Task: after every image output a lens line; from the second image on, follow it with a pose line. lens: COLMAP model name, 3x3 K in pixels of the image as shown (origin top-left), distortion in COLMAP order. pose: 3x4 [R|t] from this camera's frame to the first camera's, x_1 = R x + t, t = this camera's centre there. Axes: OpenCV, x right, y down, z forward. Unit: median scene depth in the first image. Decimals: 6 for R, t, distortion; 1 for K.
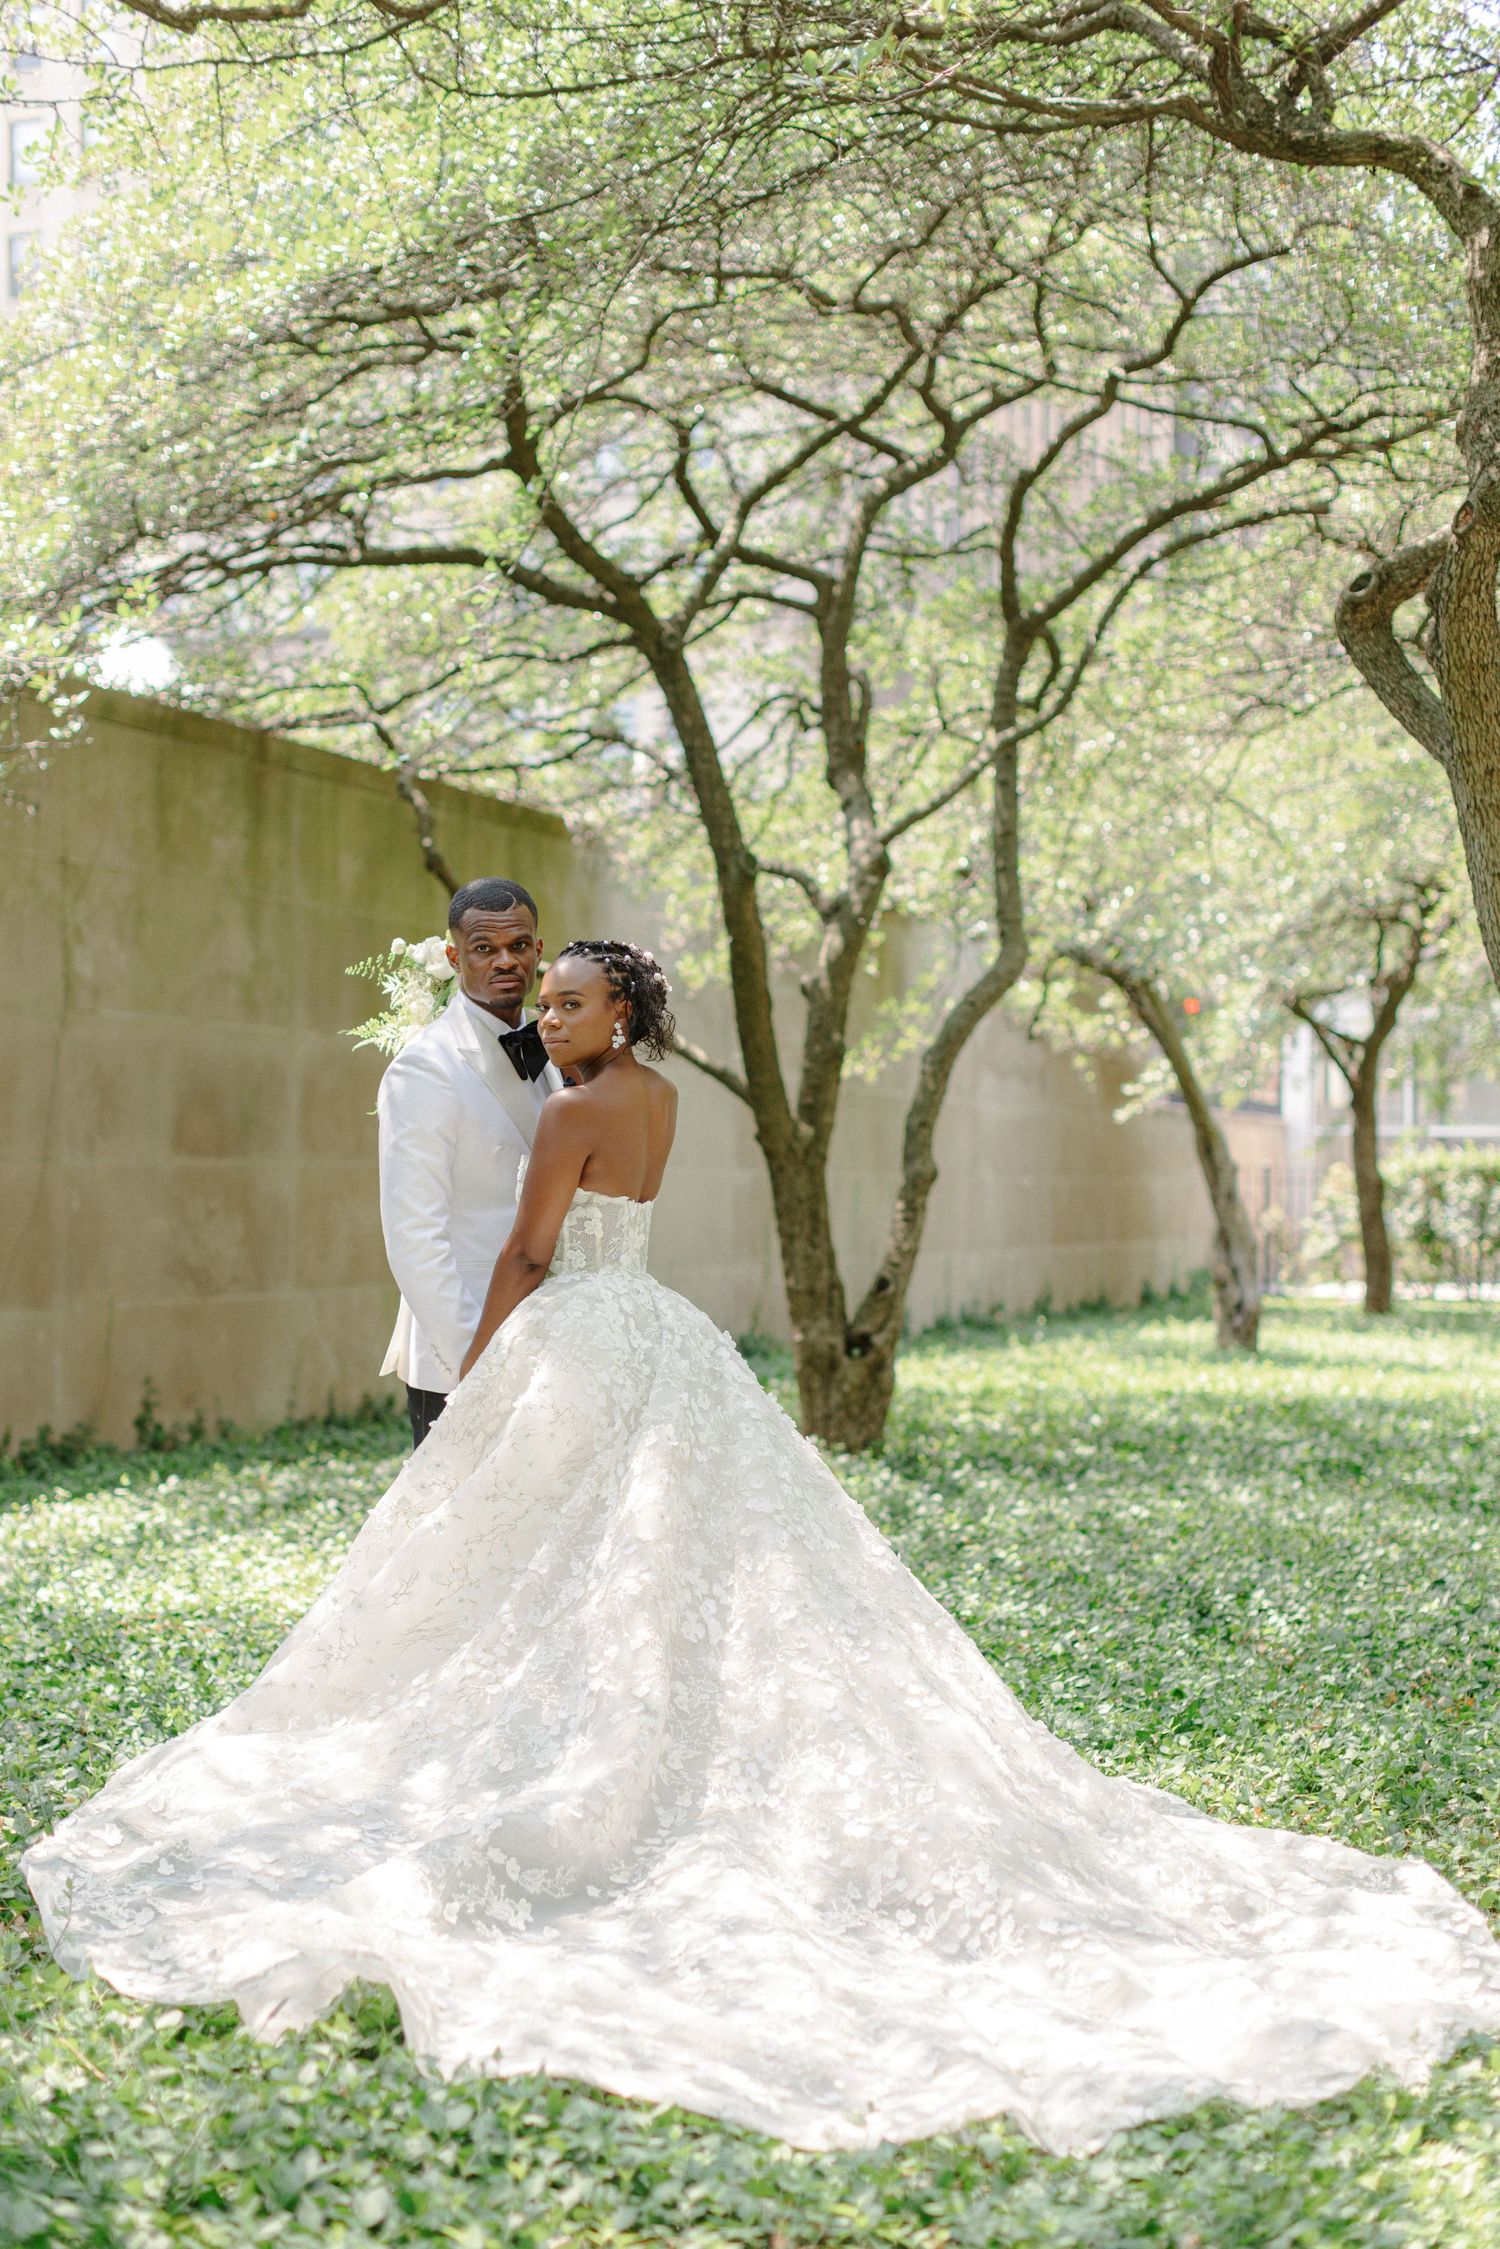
lens RADIAL K [[3117.2, 0, 747.9], [0, 3117.2, 1117.6], [0, 0, 1]] dist [0.015454, 0.000000]
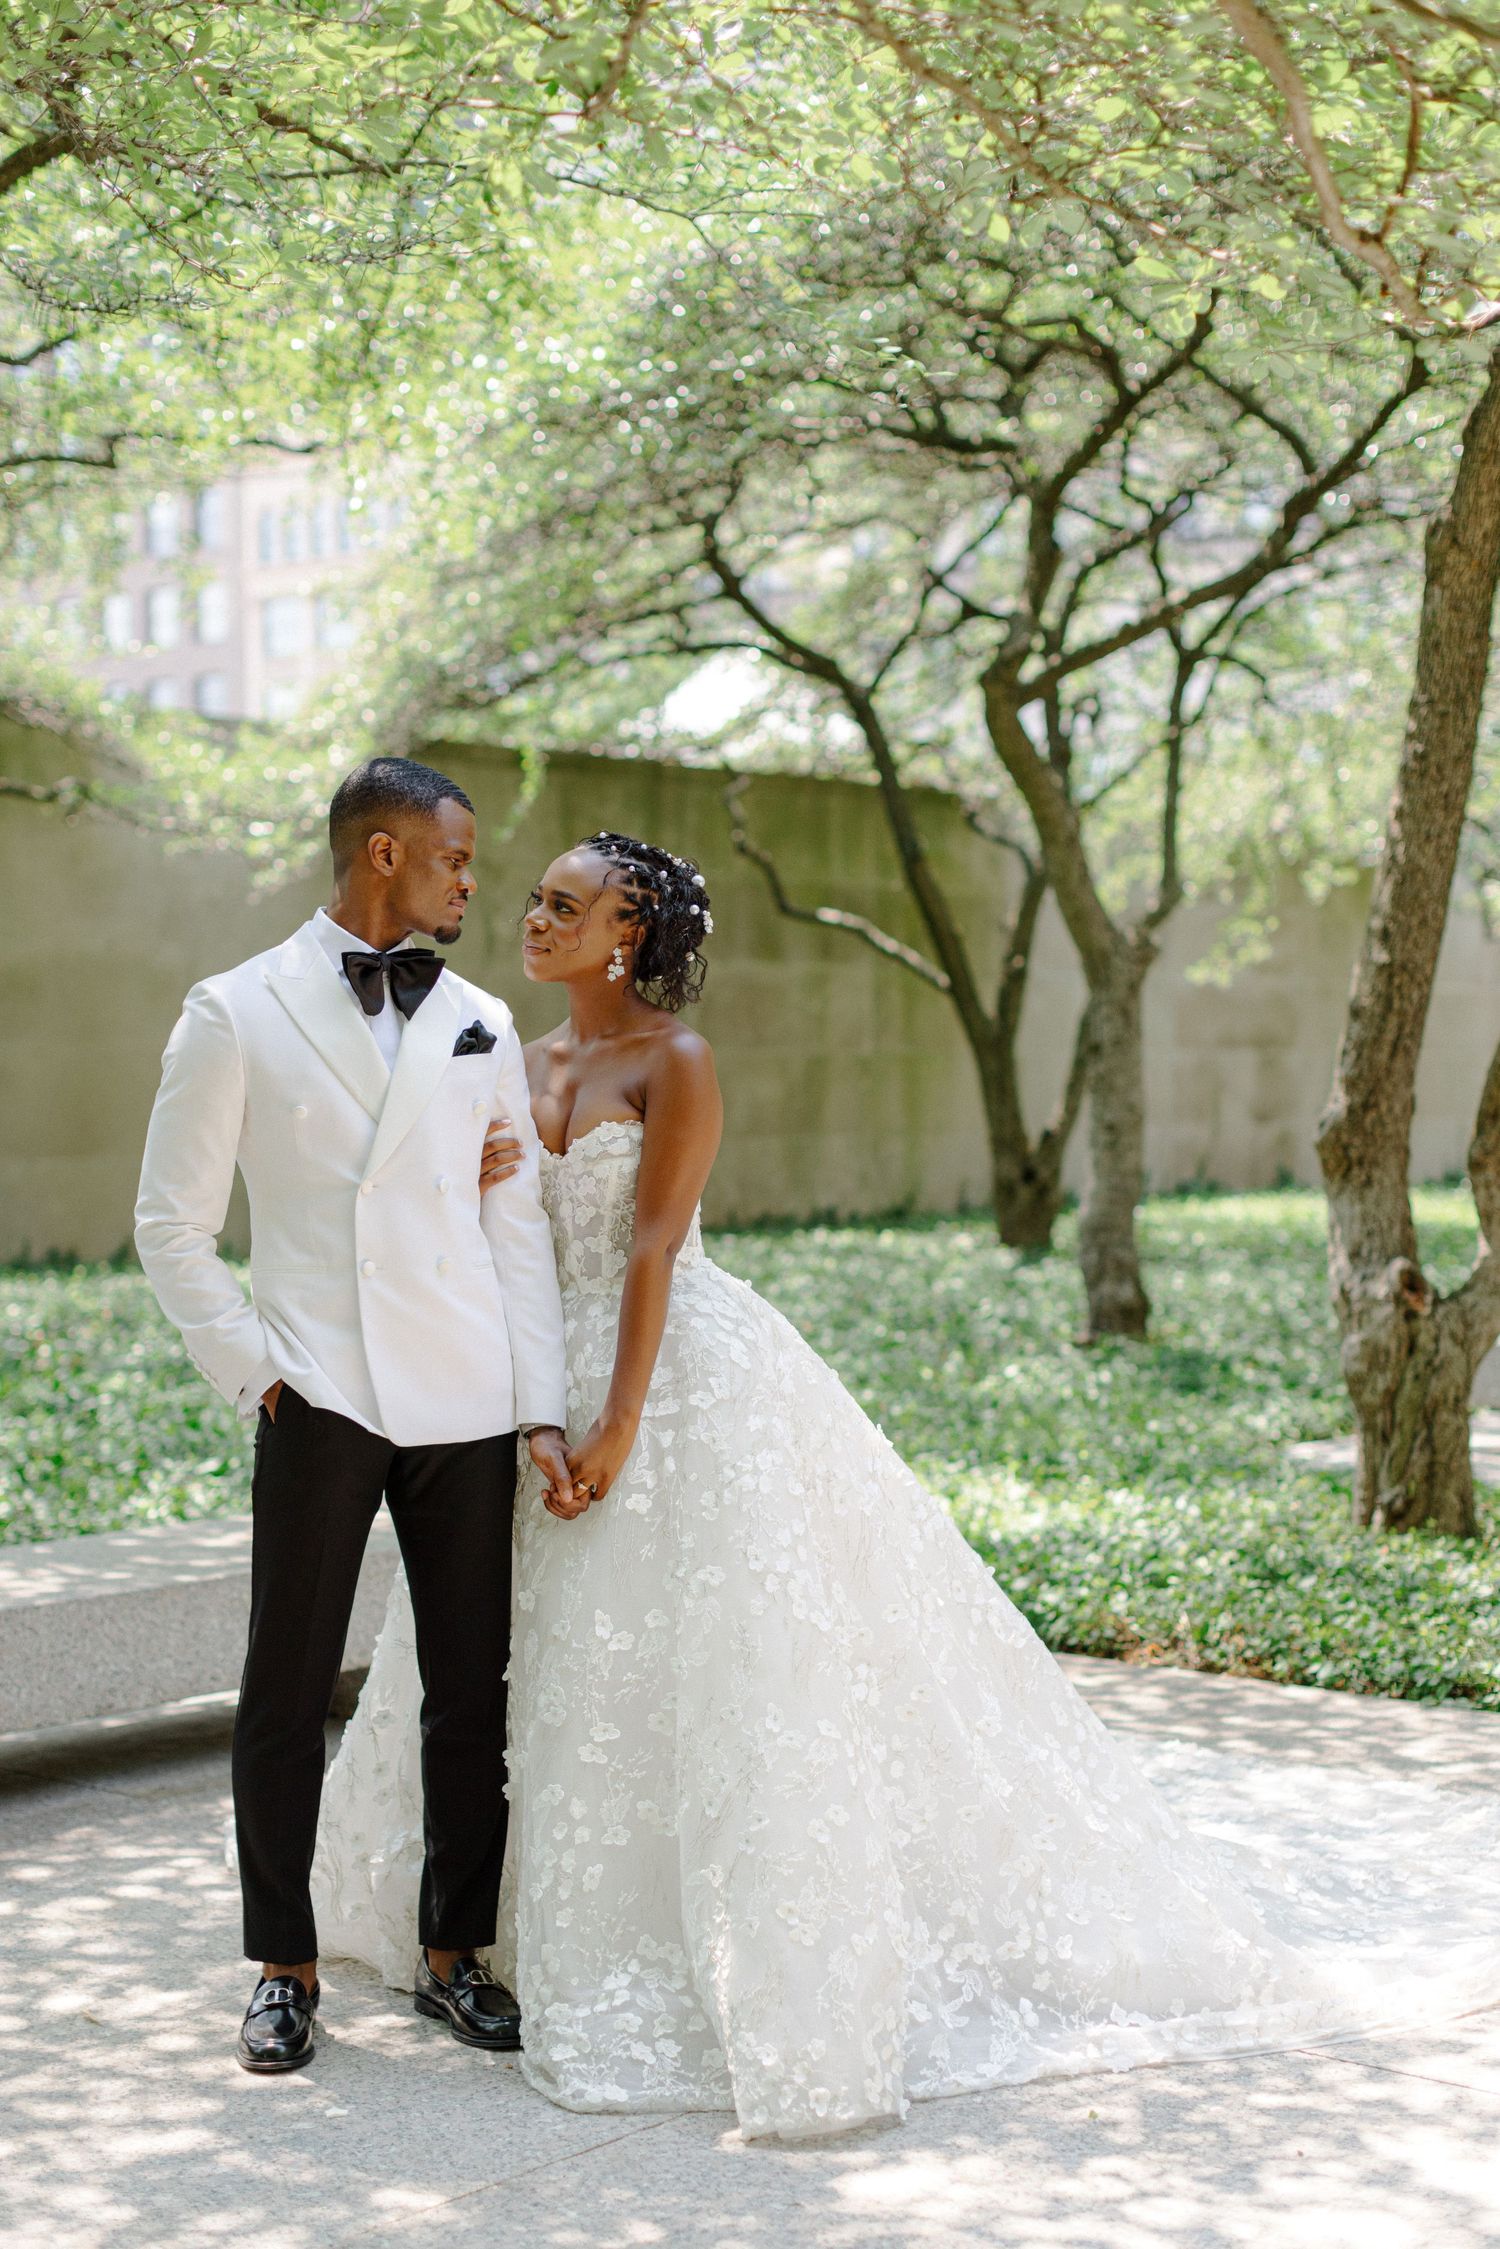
lens RADIAL K [[3117.2, 0, 760.4], [0, 3117.2, 1140.1], [0, 0, 1]] dist [0.015454, 0.000000]
pose [[0.944158, -0.000086, -0.329493, 0.380646], [0.014971, 0.998978, 0.042639, -0.006720], [0.329152, -0.045191, 0.943195, -0.389077]]
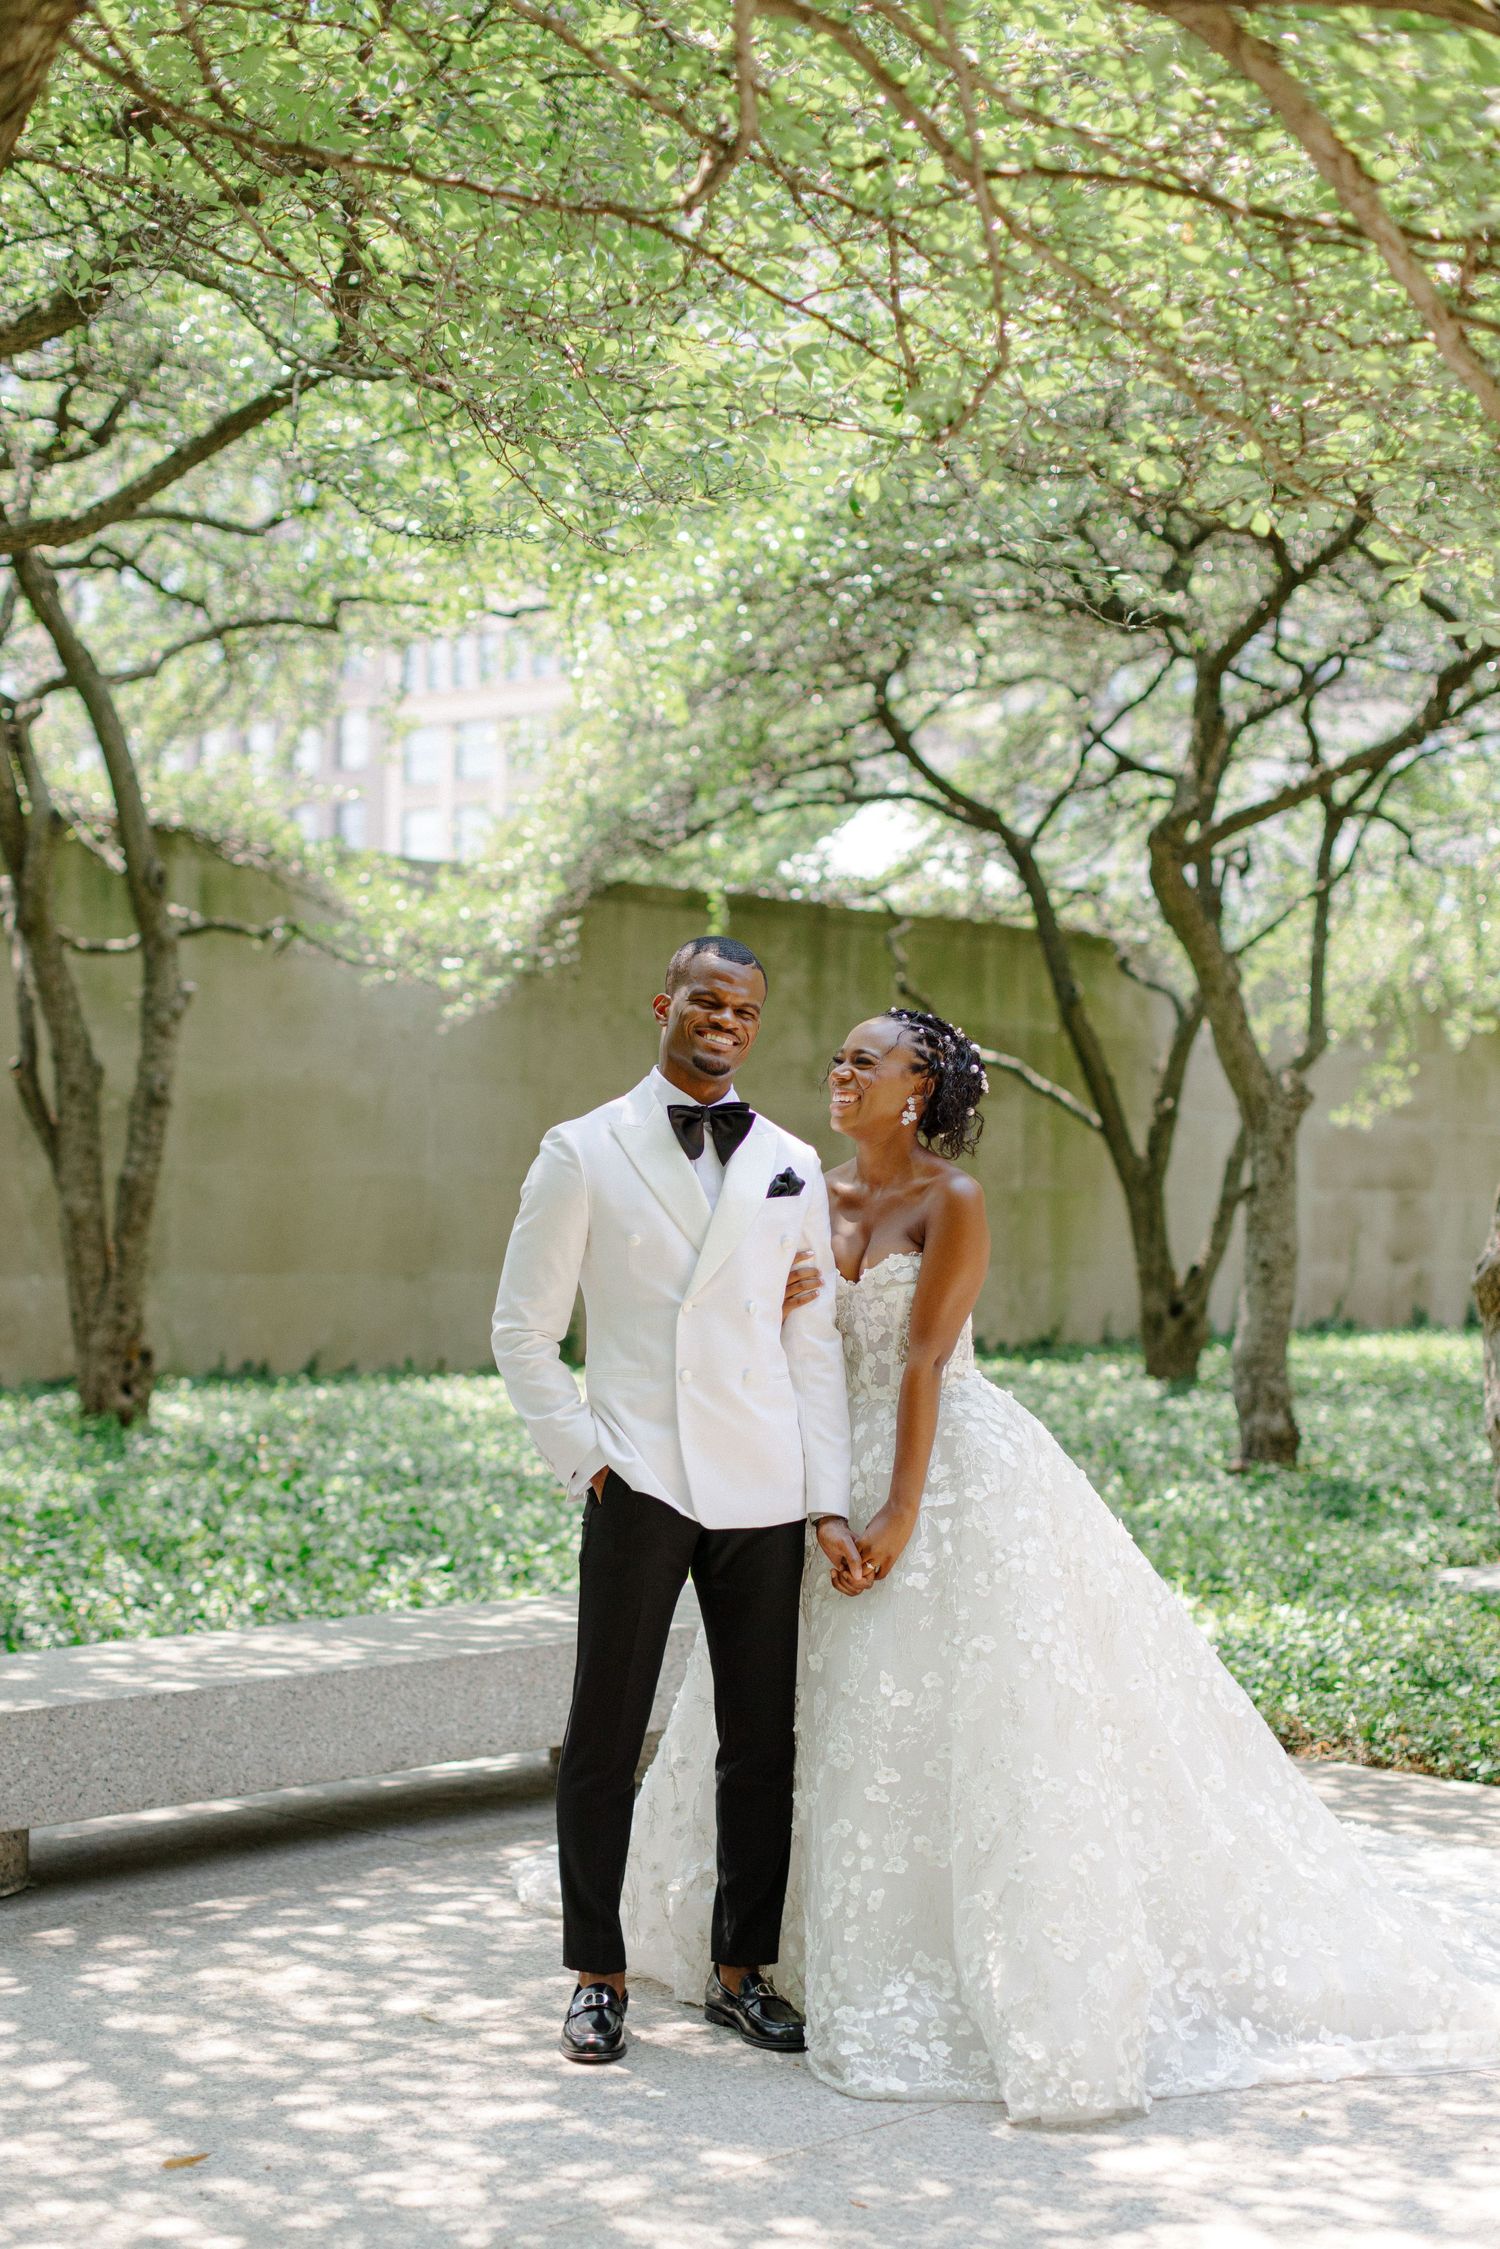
lens RADIAL K [[3117.2, 0, 766.0], [0, 3117.2, 1168.8], [0, 0, 1]] dist [0.015454, 0.000000]
pose [[0.931545, 0.006798, -0.363562, 0.382004], [-0.003206, 0.999940, 0.010483, -0.009183], [0.363611, -0.008600, 0.931511, -0.445072]]
